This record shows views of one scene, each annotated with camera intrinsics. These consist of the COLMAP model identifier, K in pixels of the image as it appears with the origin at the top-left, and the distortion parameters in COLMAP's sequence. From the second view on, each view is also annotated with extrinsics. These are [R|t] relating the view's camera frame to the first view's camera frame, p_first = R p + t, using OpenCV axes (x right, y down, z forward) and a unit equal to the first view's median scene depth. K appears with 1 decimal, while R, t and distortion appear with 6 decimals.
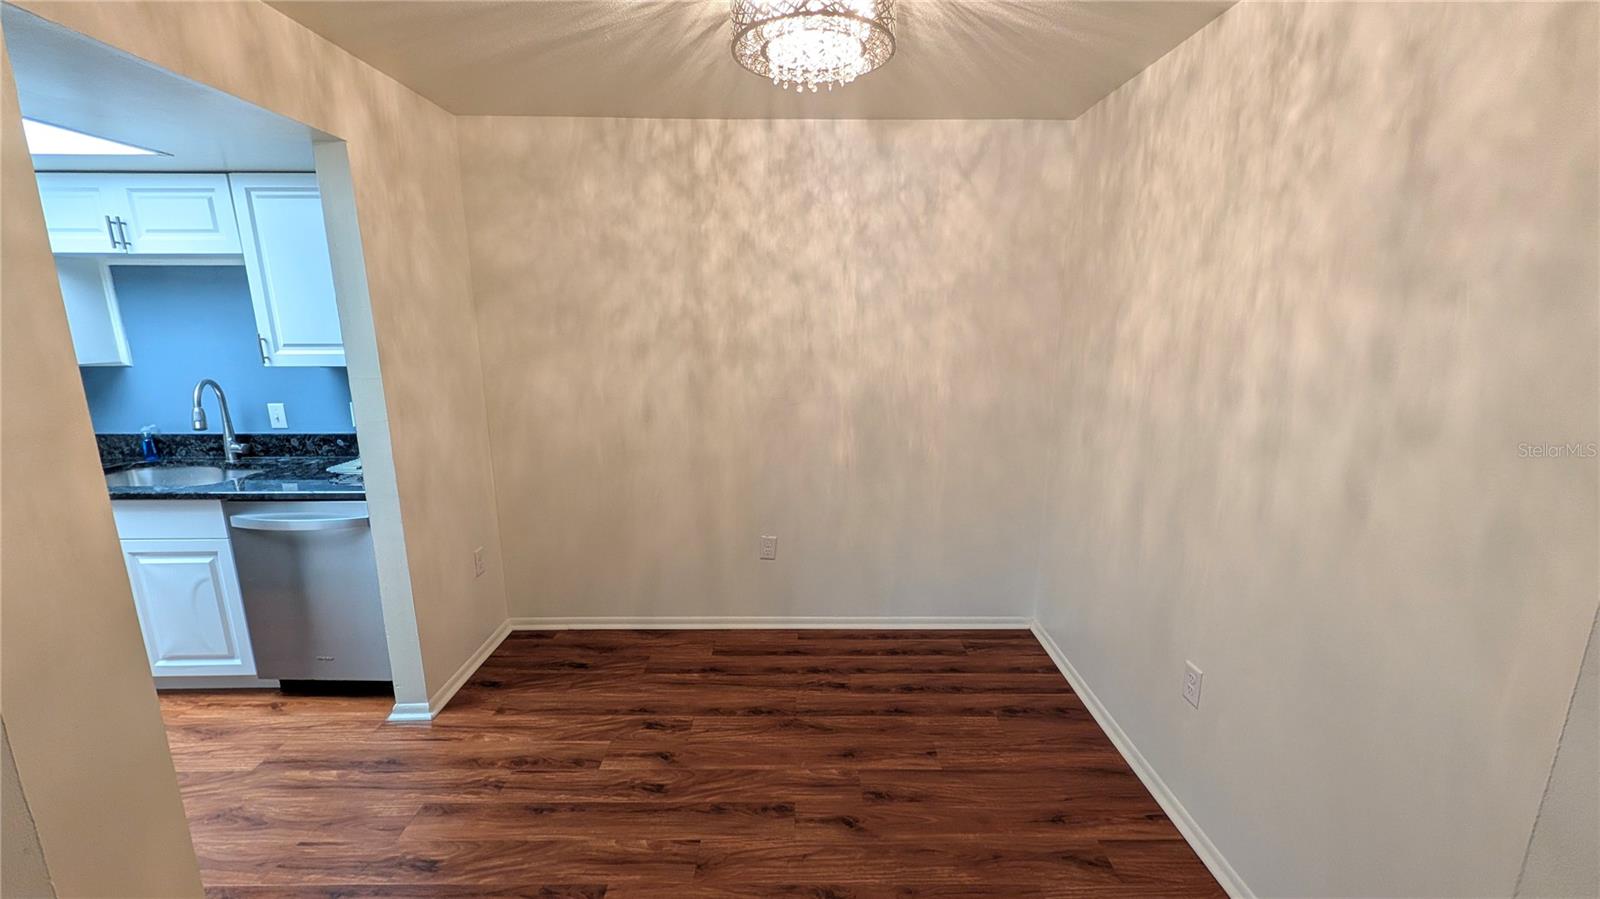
lens RADIAL K [[616.0, 0, 799.8], [0, 616.0, 451.5], [0, 0, 1]] dist [0.002217, 0.000700]
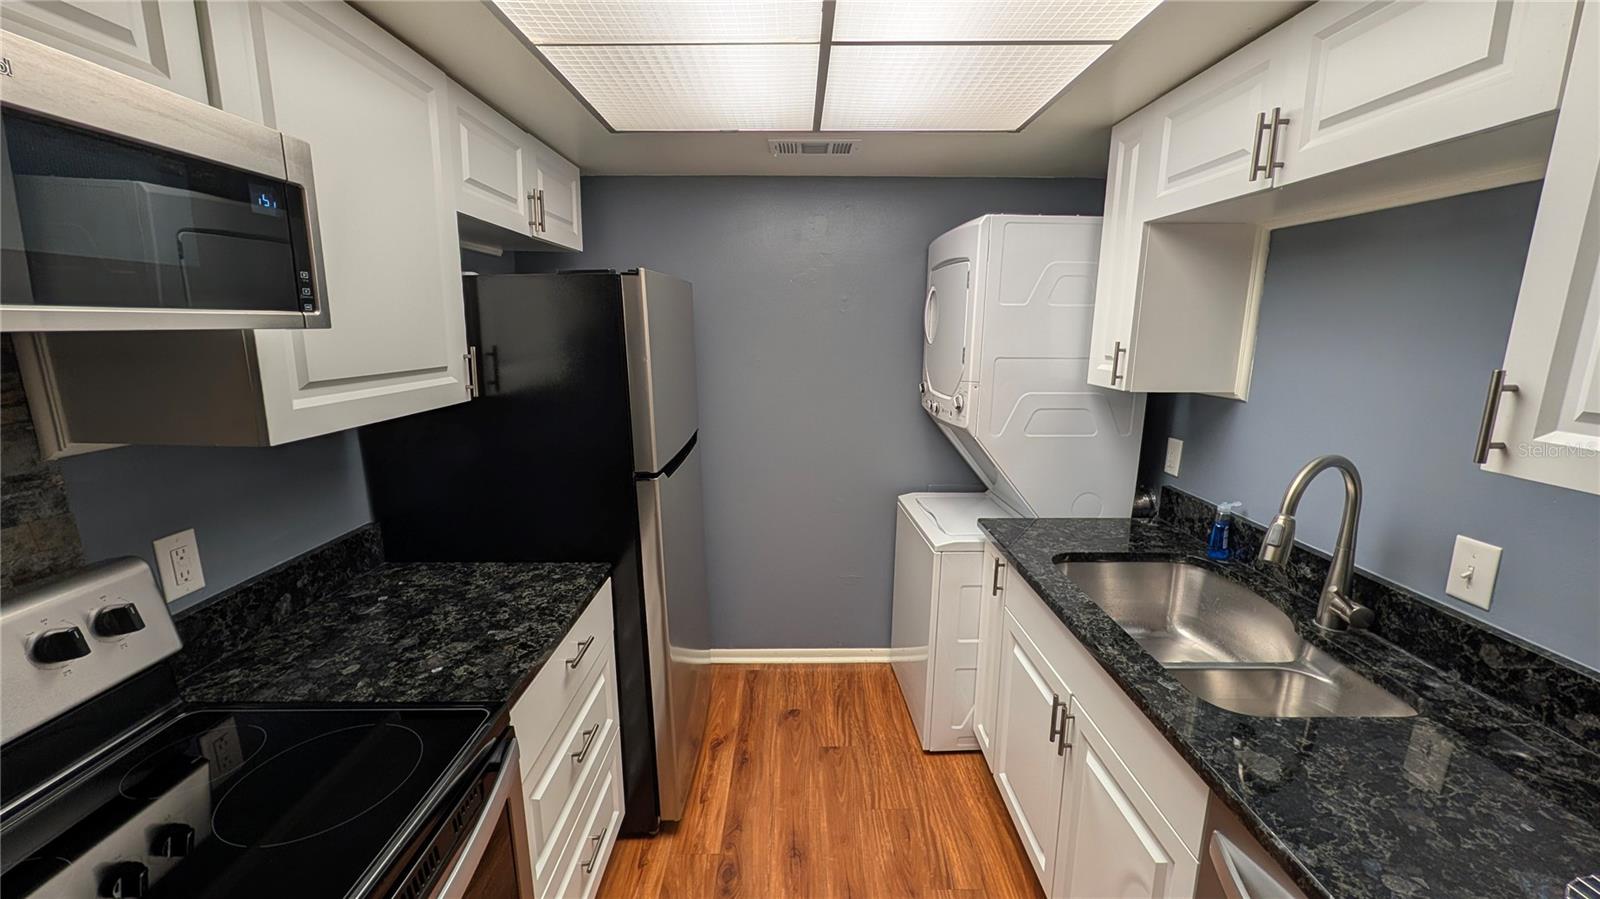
lens RADIAL K [[616.0, 0, 804.3], [0, 616.0, 438.9], [0, 0, 1]] dist [0.002217, 0.000700]
pose [[0.005739, 0.192536, -0.981273, -0.496158], [-0.219557, 0.957587, 0.186605, -0.122144], [0.975583, 0.214375, 0.047768, 0.568840]]
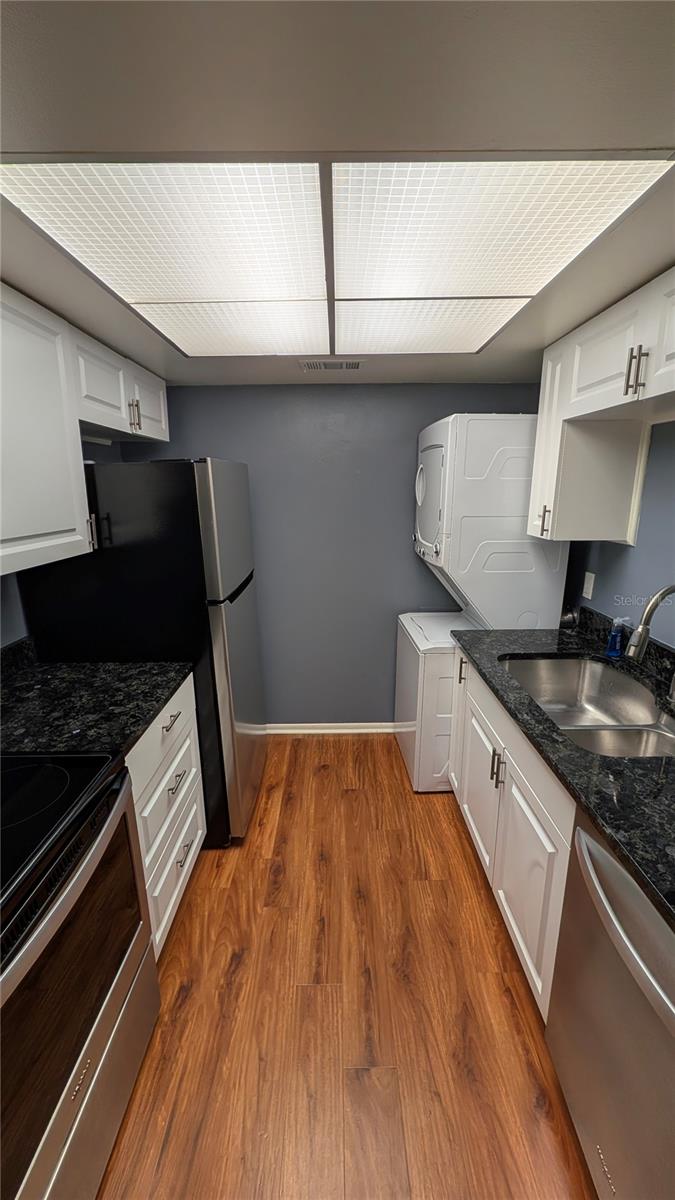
lens RADIAL K [[462.0, 0, 338.6], [0, 462.0, 594.0], [0, 0, 1]] dist [0.002217, 0.000700]
pose [[-0.001507, 0.235987, -0.971755, -0.451032], [-0.208927, 0.950236, 0.231085, -0.139373], [0.977930, 0.203374, 0.047872, 0.590959]]
